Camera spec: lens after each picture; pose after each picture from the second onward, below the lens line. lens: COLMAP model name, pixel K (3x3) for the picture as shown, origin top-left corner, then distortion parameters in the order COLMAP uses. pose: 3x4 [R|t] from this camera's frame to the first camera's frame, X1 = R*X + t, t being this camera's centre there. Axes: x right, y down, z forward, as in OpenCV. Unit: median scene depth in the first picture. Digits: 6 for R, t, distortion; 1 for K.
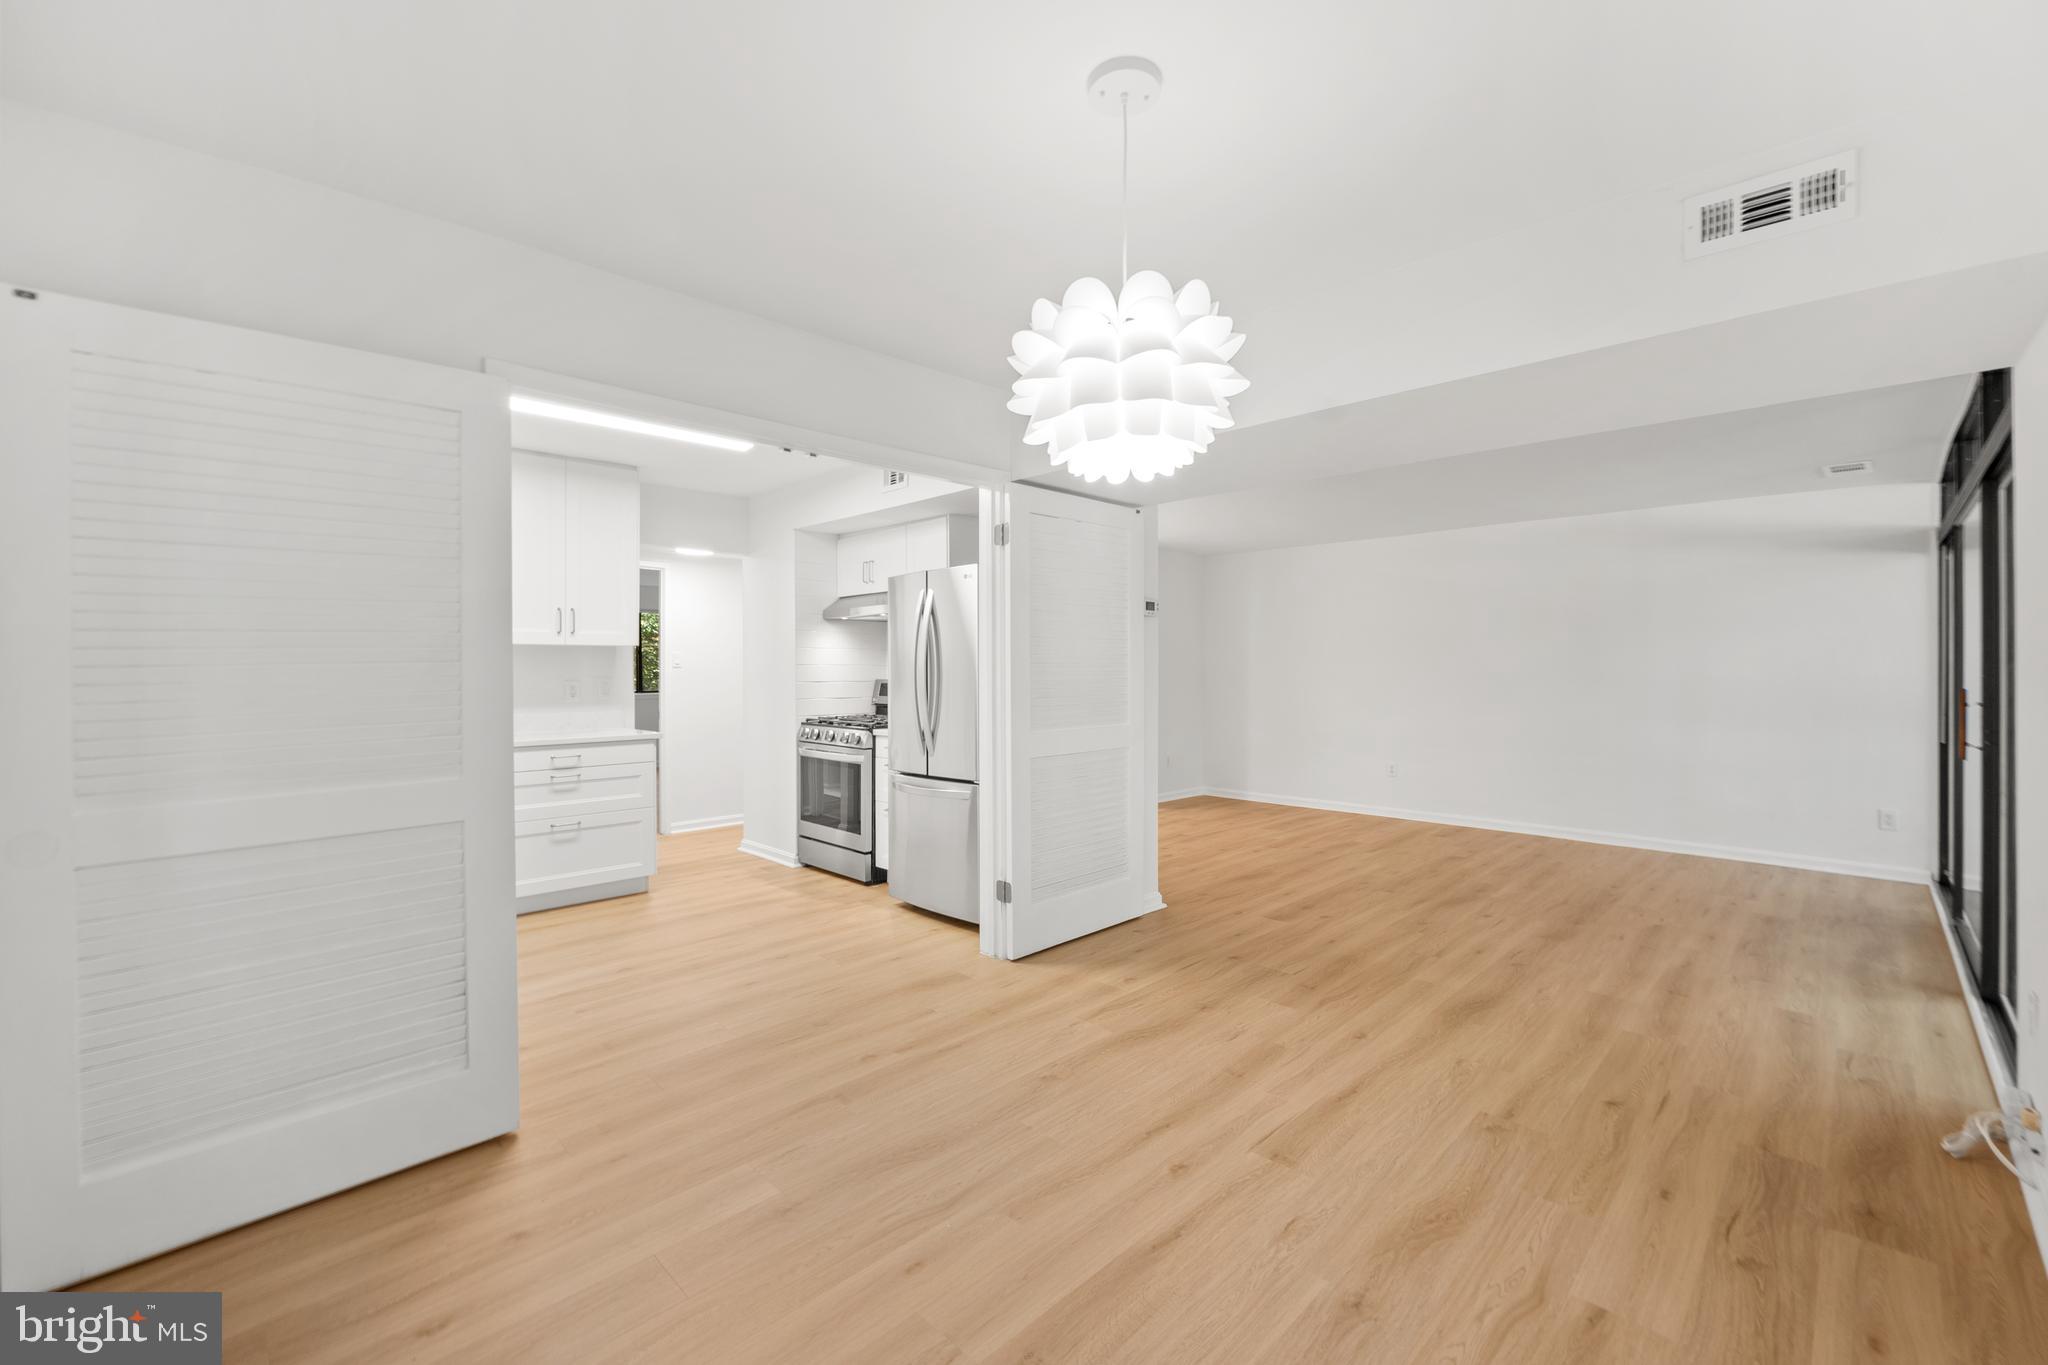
lens RADIAL K [[858.1, 0, 1036.6], [0, 858.1, 666.7], [0, 0, 1]] dist [-0.007125, -0.000534]
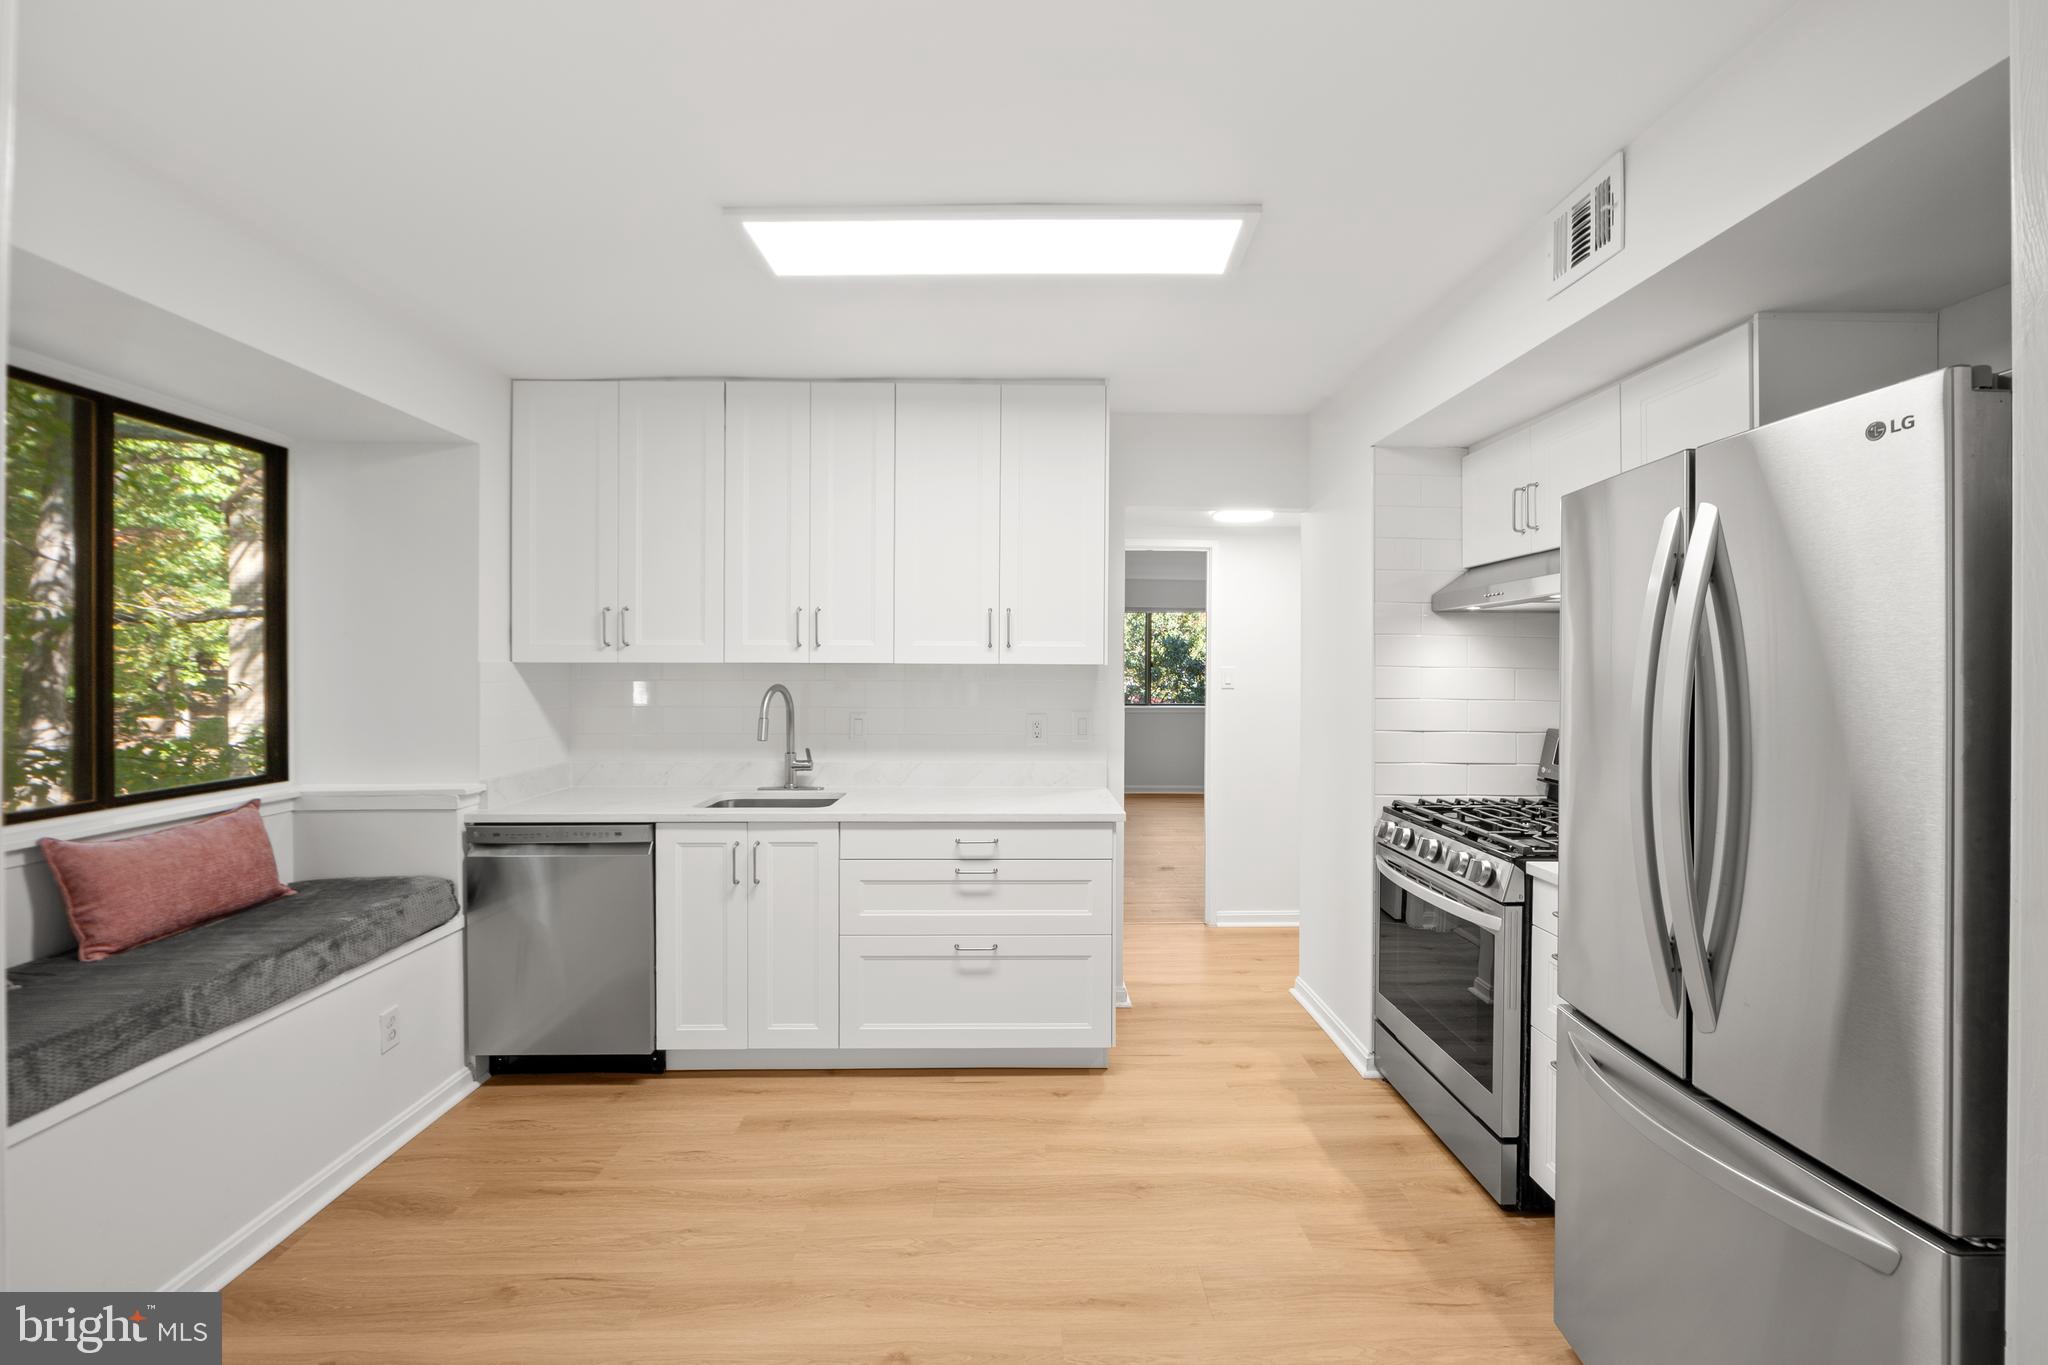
lens RADIAL K [[858.1, 0, 1024.9], [0, 858.1, 665.8], [0, 0, 1]] dist [-0.007125, -0.000534]
pose [[0.720158, 0.007331, -0.693772, -0.076721], [-0.005909, 0.999973, 0.004432, -0.027374], [0.693785, 0.000908, 0.720181, 0.534108]]
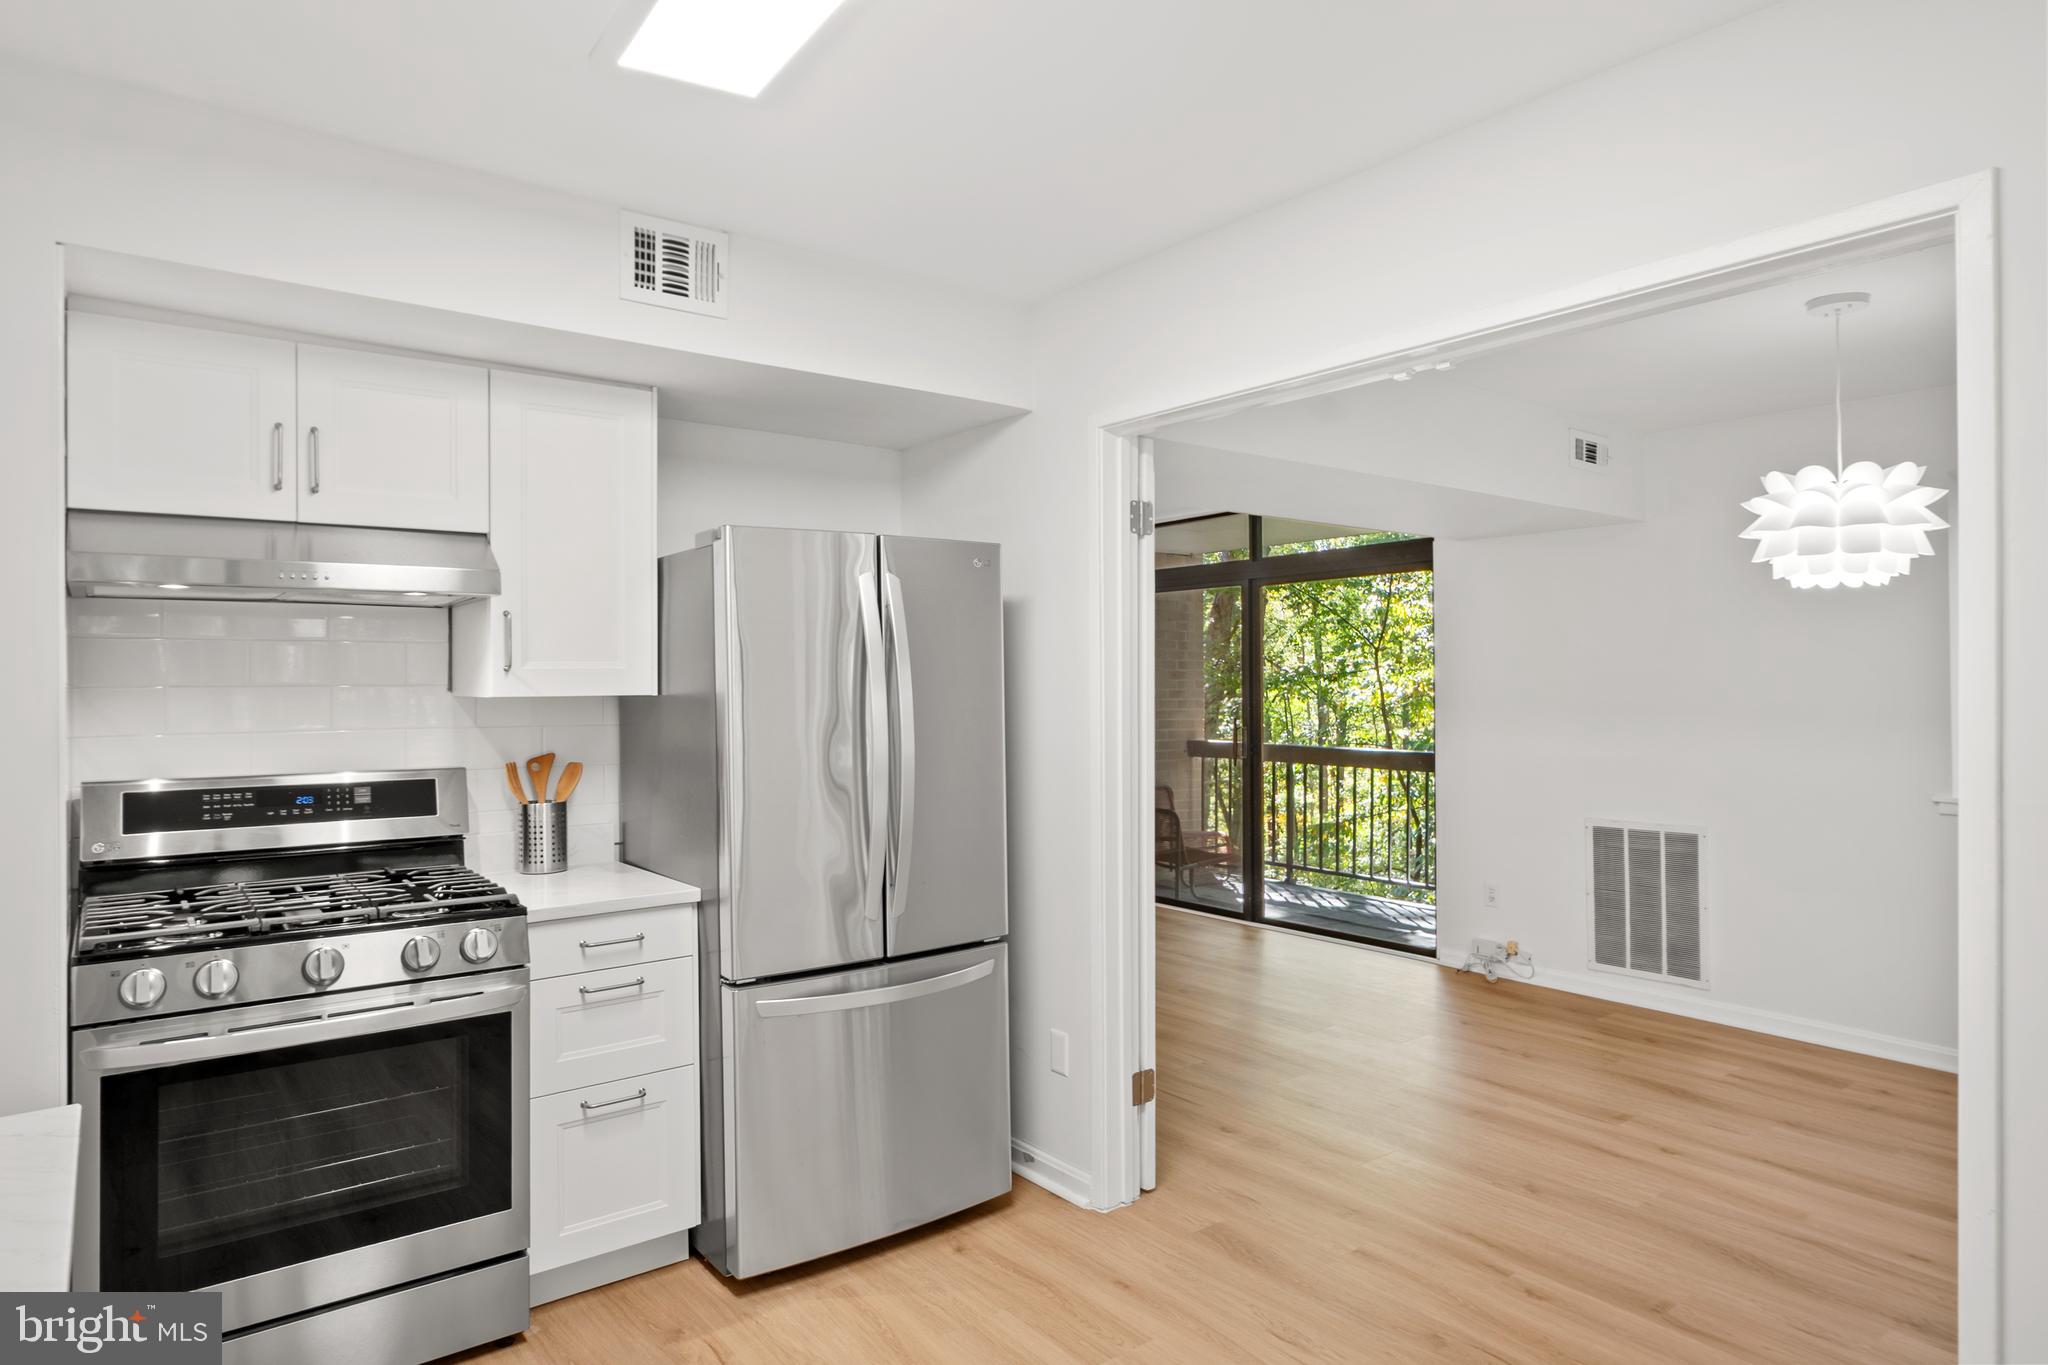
lens RADIAL K [[1208.0, 0, 1031.5], [0, 1208.0, 678.2], [0, 0, 1]] dist [-0.004801, -0.001983]
pose [[0.122571, 0.007298, 0.992433, -0.714394], [0.005407, 0.999953, -0.008021, -0.024108], [-0.992445, 0.006350, 0.122526, 0.747641]]
